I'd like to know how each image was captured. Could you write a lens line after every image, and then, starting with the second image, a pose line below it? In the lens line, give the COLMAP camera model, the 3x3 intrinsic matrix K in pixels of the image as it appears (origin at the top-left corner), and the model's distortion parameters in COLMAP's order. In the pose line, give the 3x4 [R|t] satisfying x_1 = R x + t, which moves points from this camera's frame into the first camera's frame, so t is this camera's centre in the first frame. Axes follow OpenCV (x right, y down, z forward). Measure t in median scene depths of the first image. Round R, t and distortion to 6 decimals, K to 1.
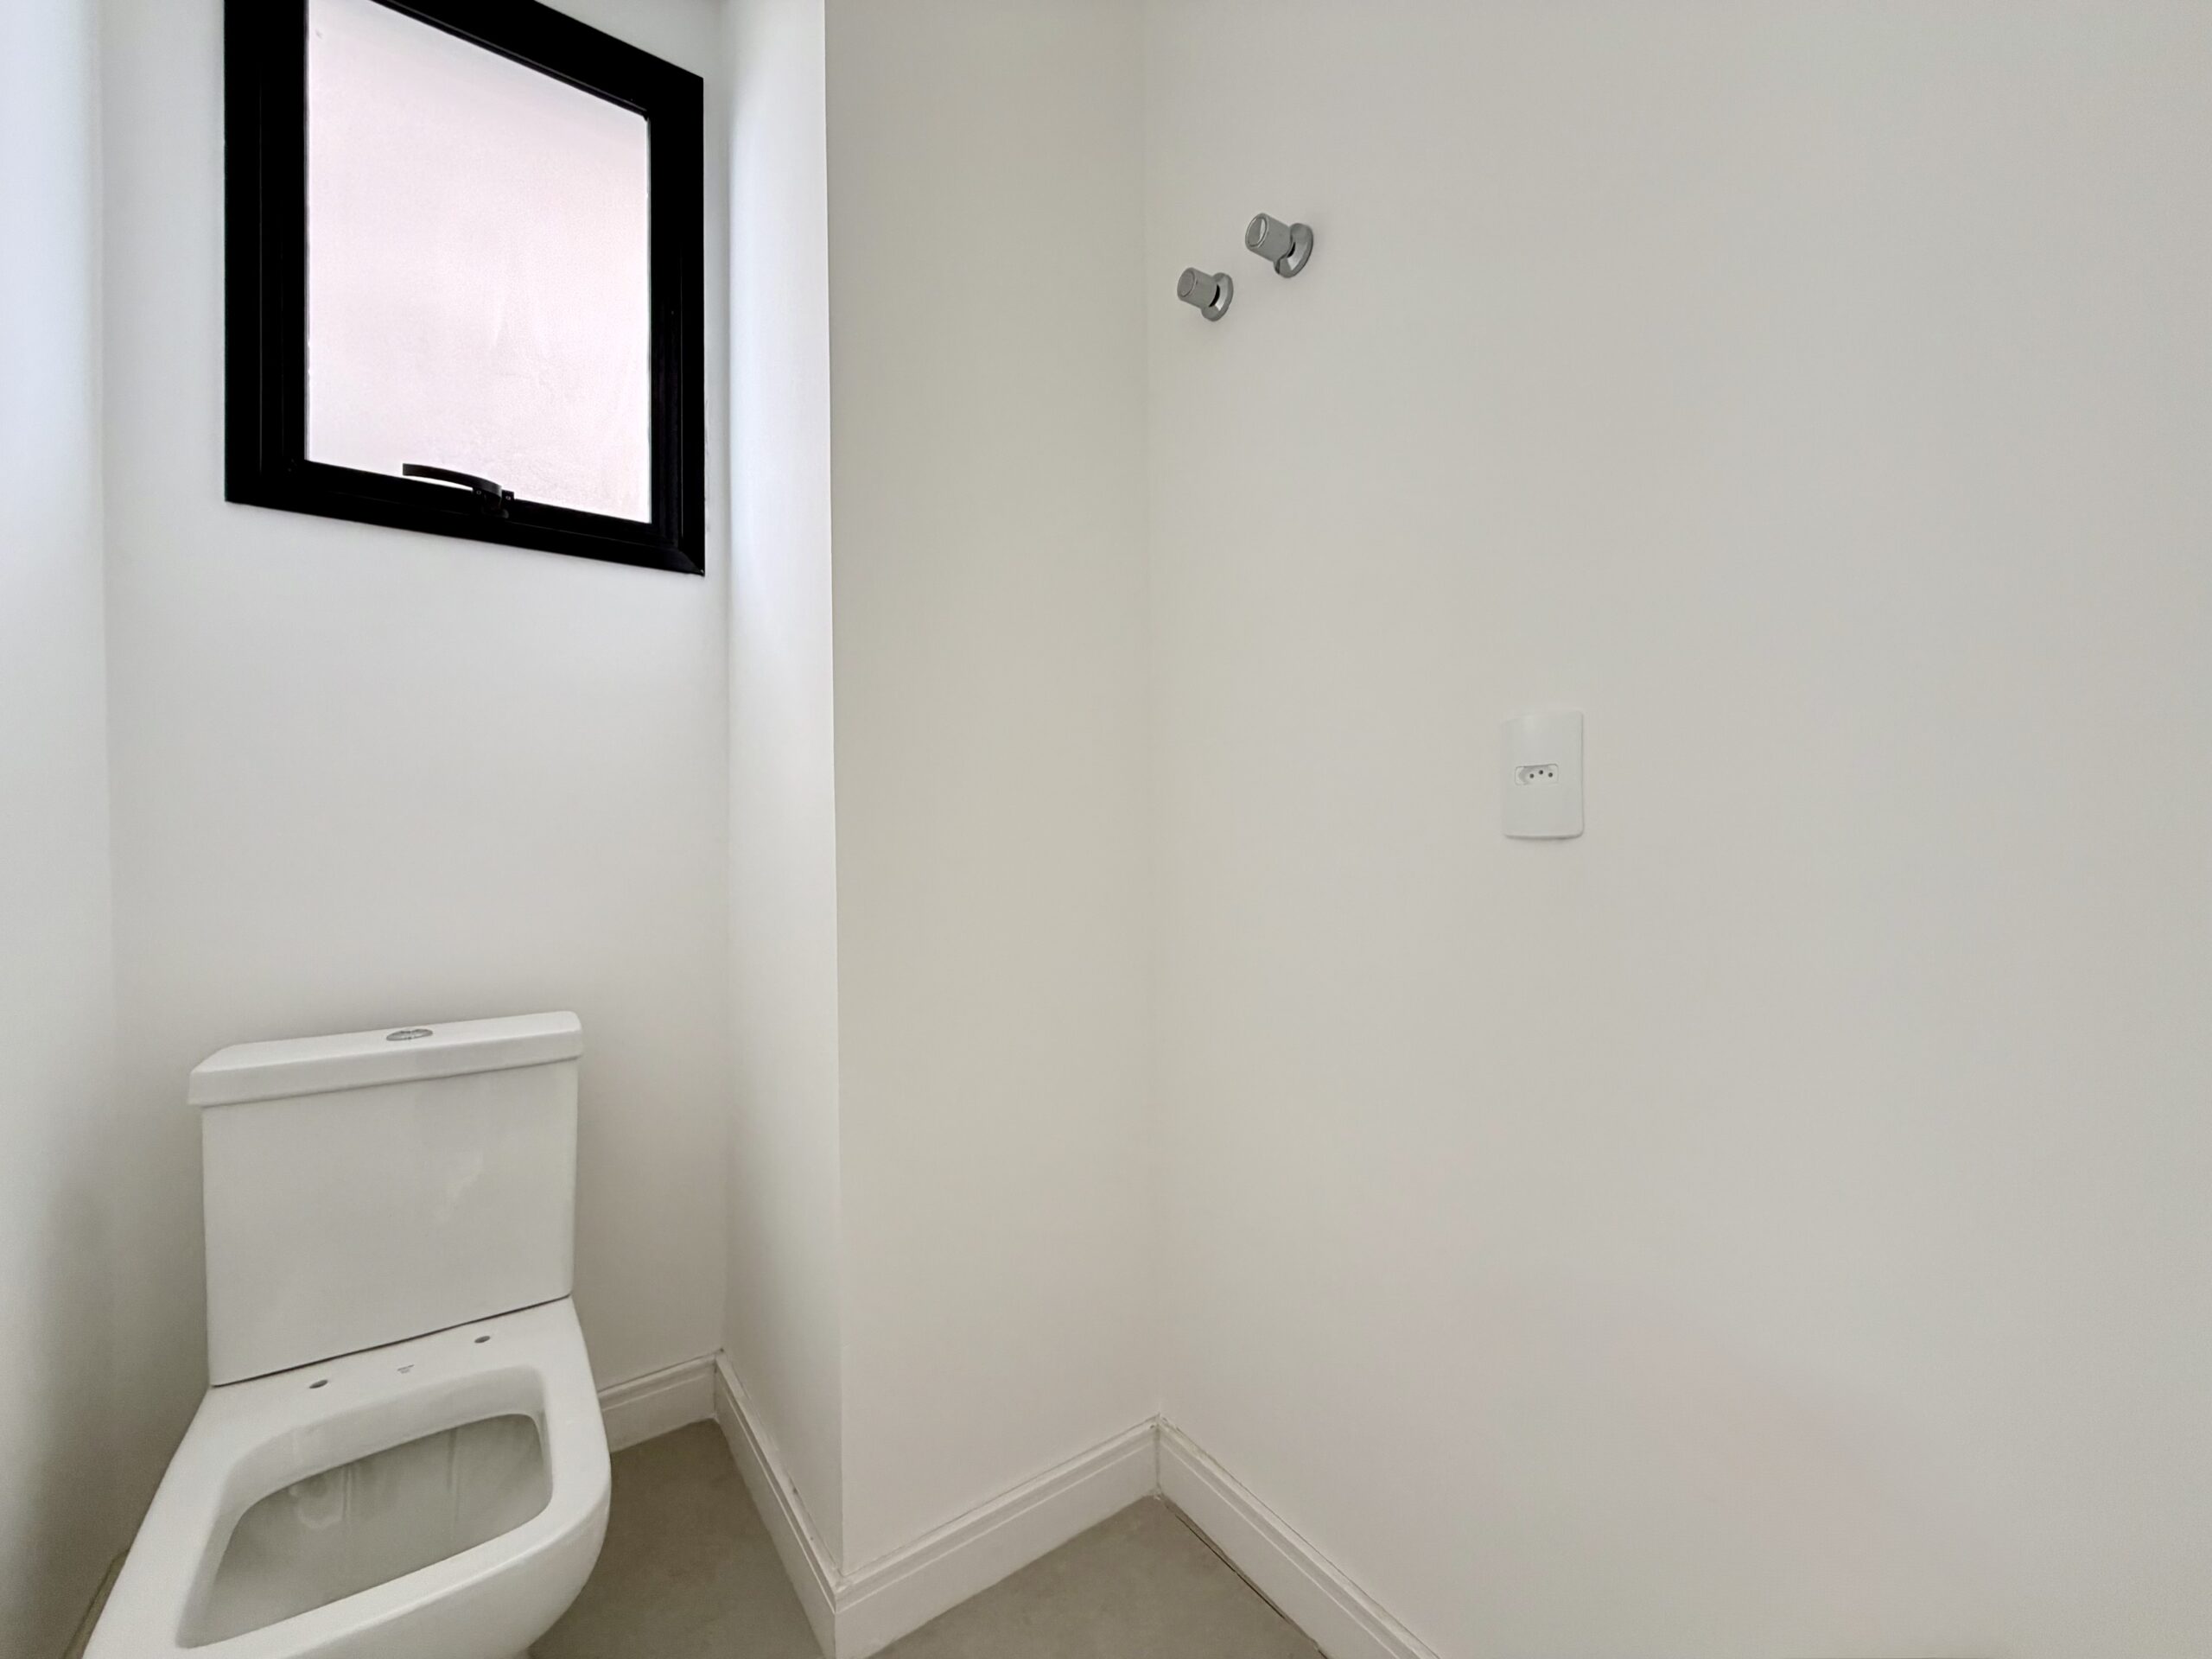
lens RADIAL K [[880.8, 0, 1098.9], [0, 880.8, 832.8], [0, 0, 1]] dist [0.001318, -0.000002]
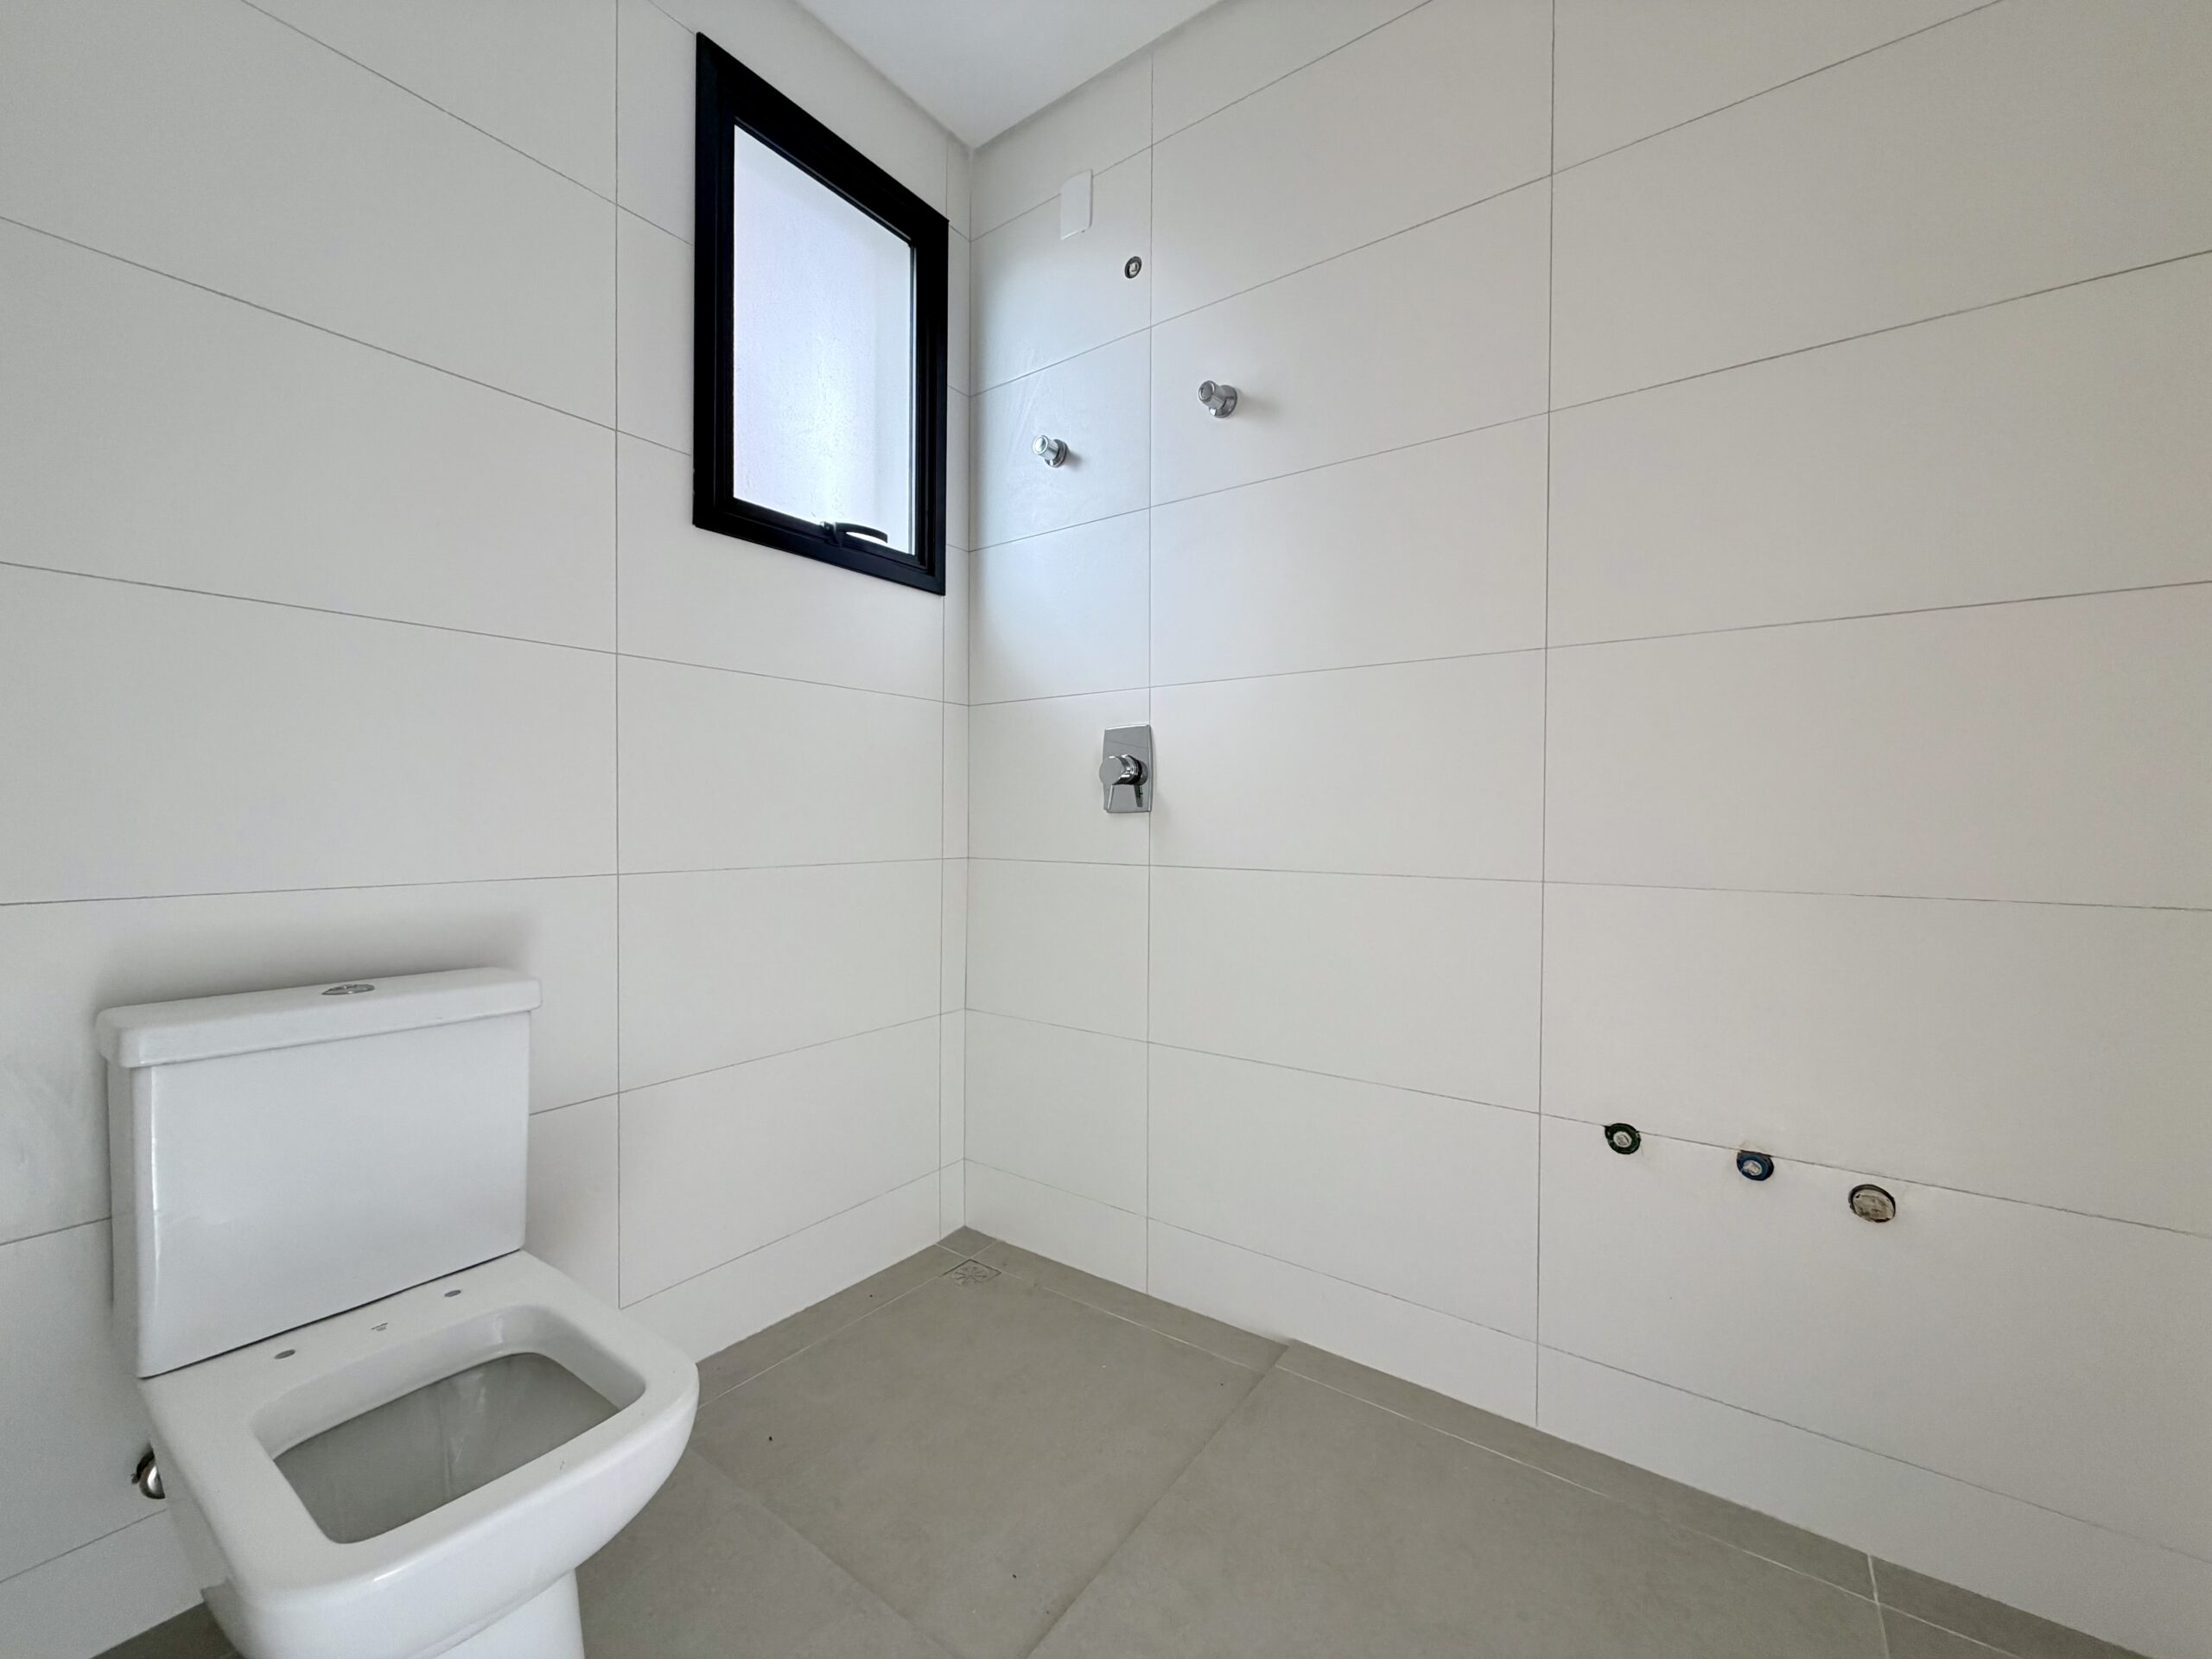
lens RADIAL K [[902.5, 0, 1114.0], [0, 902.5, 828.5], [0, 0, 1]] dist [-0.000409, -0.000244]
pose [[0.948412, 0.016109, 0.316630, -0.399126], [-0.023450, 0.999537, 0.019388, 0.014377], [-0.316171, -0.025813, 0.948351, -0.235037]]
